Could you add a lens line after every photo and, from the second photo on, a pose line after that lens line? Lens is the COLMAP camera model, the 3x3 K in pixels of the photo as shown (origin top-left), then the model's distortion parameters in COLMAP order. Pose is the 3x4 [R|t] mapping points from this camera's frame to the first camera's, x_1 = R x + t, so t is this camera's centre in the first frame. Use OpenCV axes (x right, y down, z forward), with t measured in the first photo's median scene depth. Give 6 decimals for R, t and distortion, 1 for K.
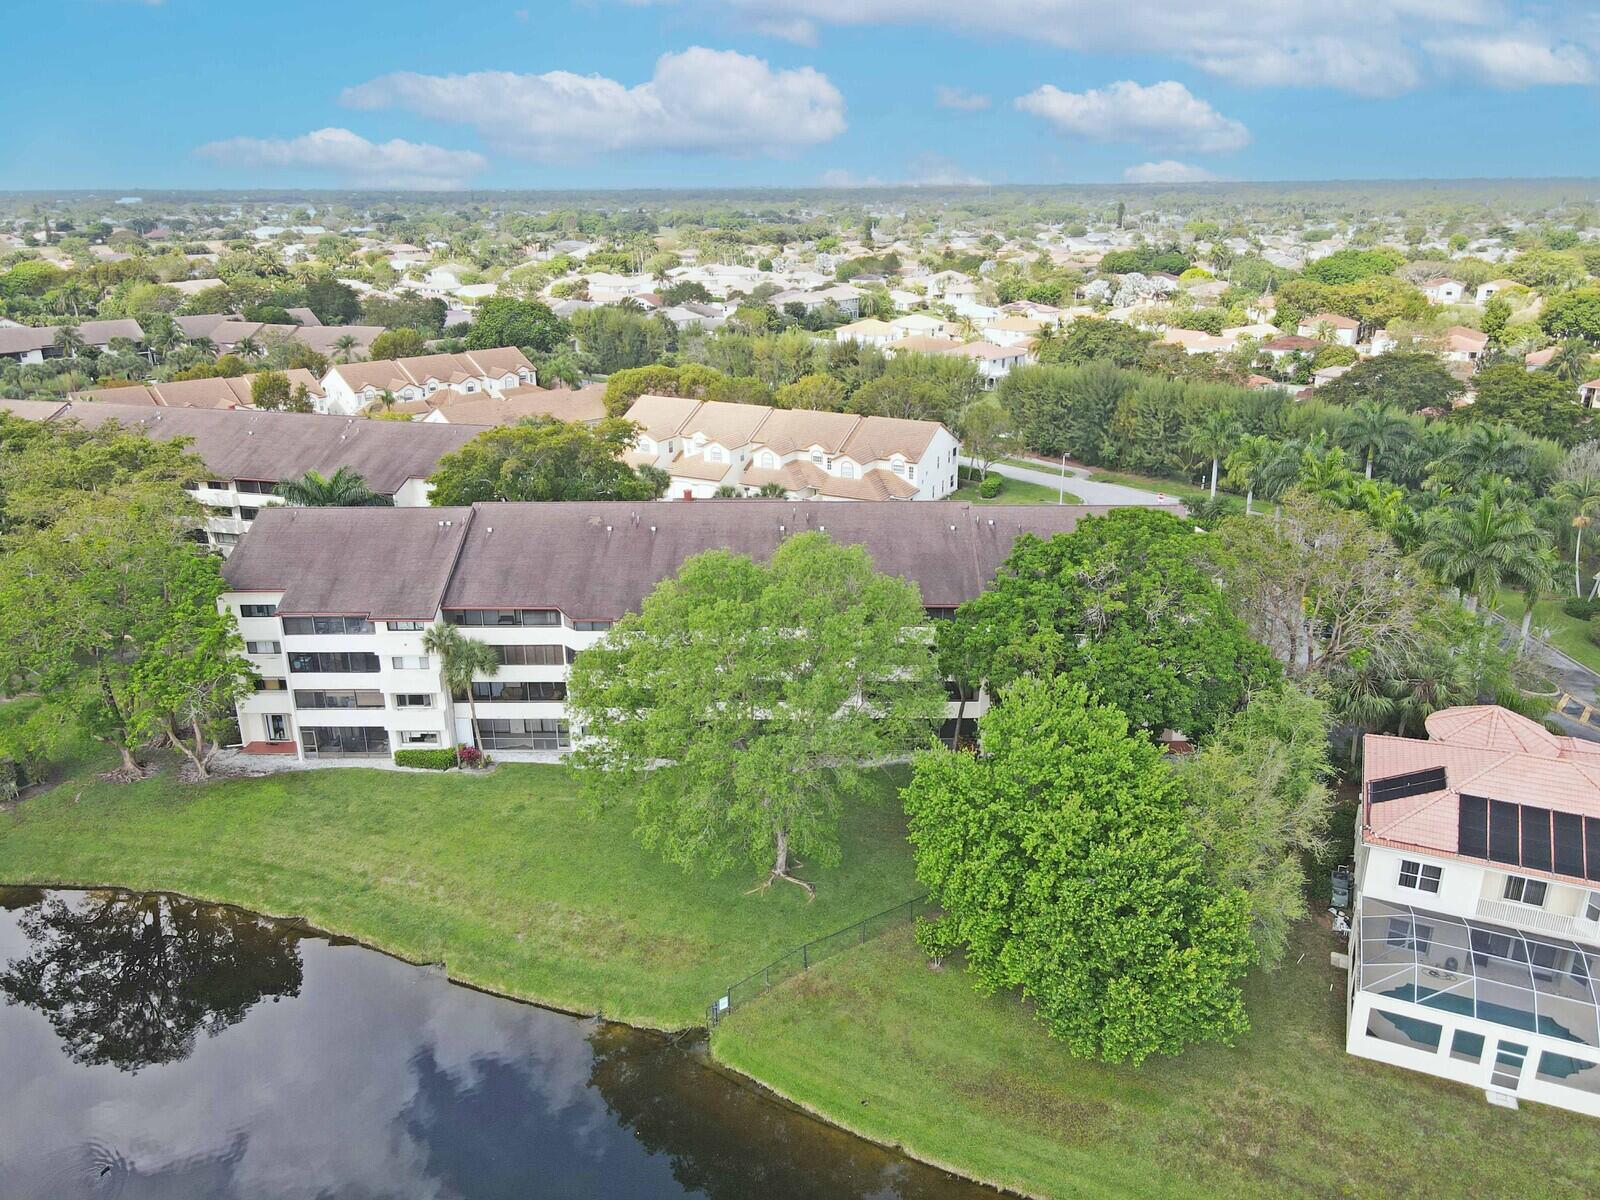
lens RADIAL K [[1119.9, 0, 800.0], [0, 1119.9, 600.0], [0, 0, 1]] dist [0.002122, 0.045050]
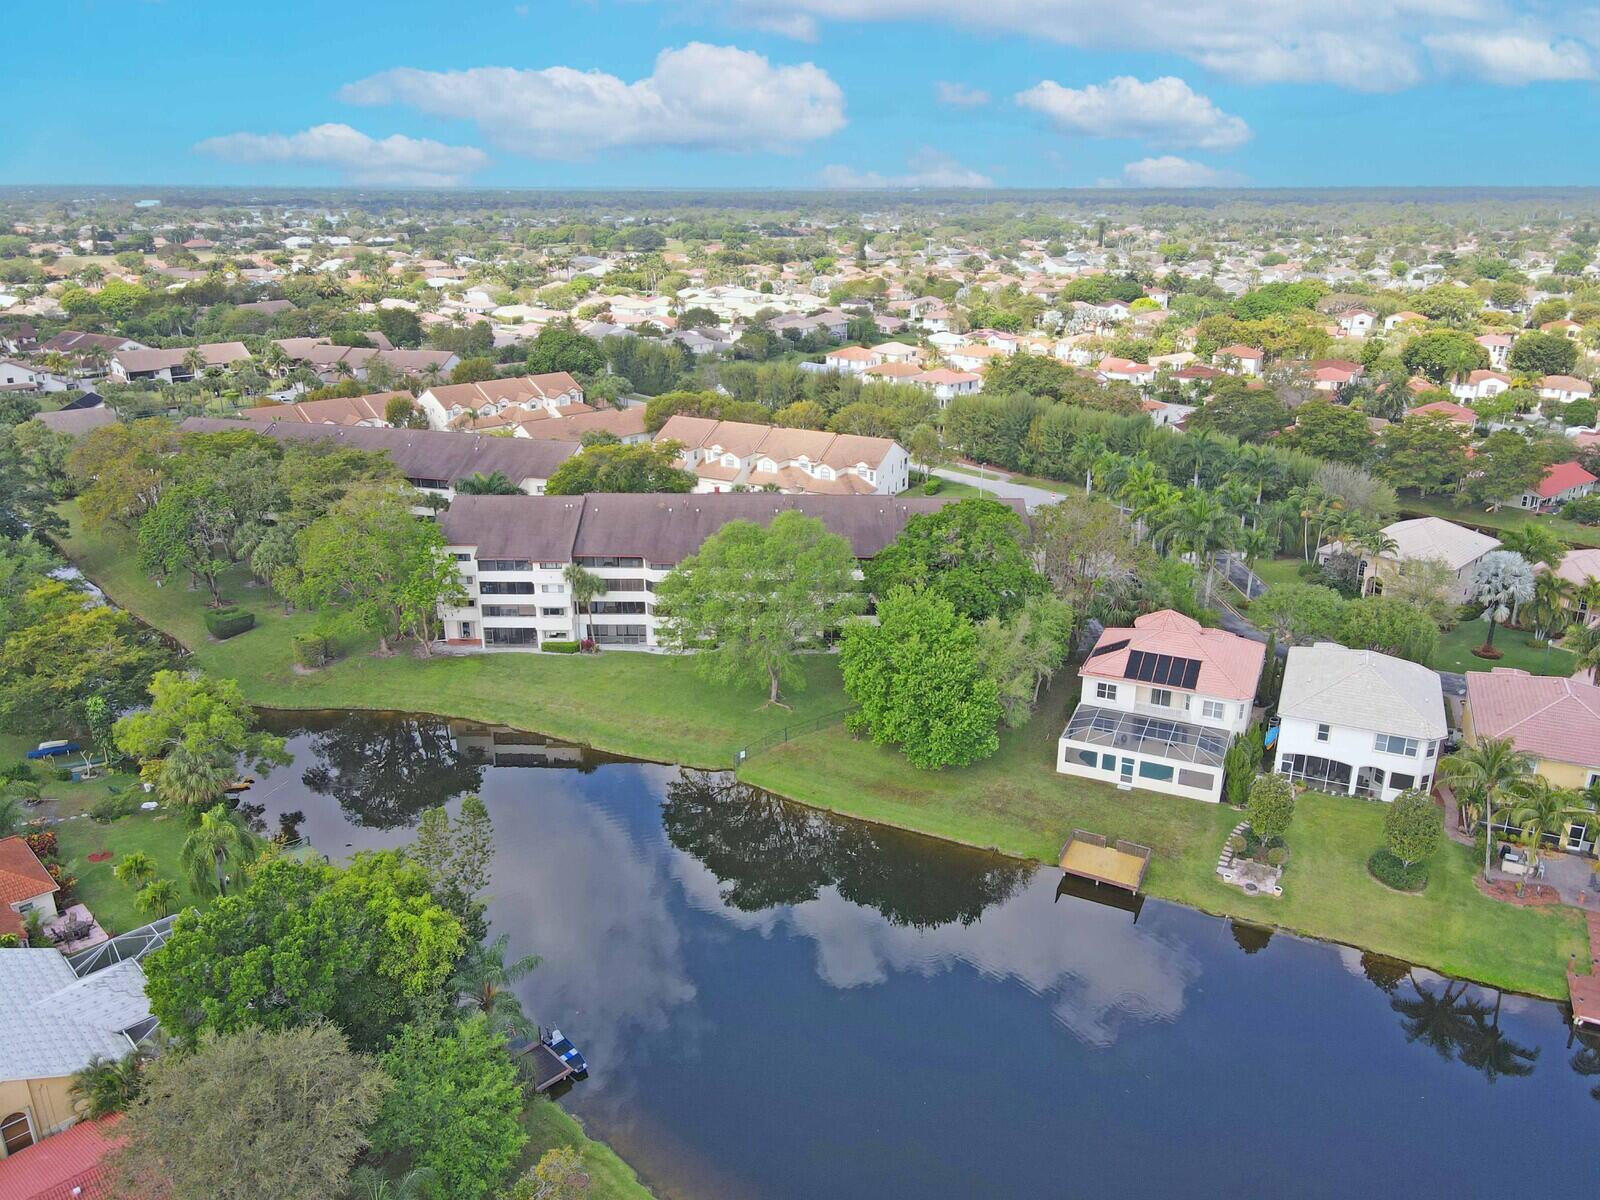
lens RADIAL K [[1119.9, 0, 800.0], [0, 1119.9, 600.0], [0, 0, 1]] dist [0.002122, 0.045050]
pose [[0.999963, 0.008420, 0.001885, 0.008676], [-0.008419, 0.999965, -0.000285, 0.035421], [-0.001887, 0.000269, 0.999998, -0.335887]]
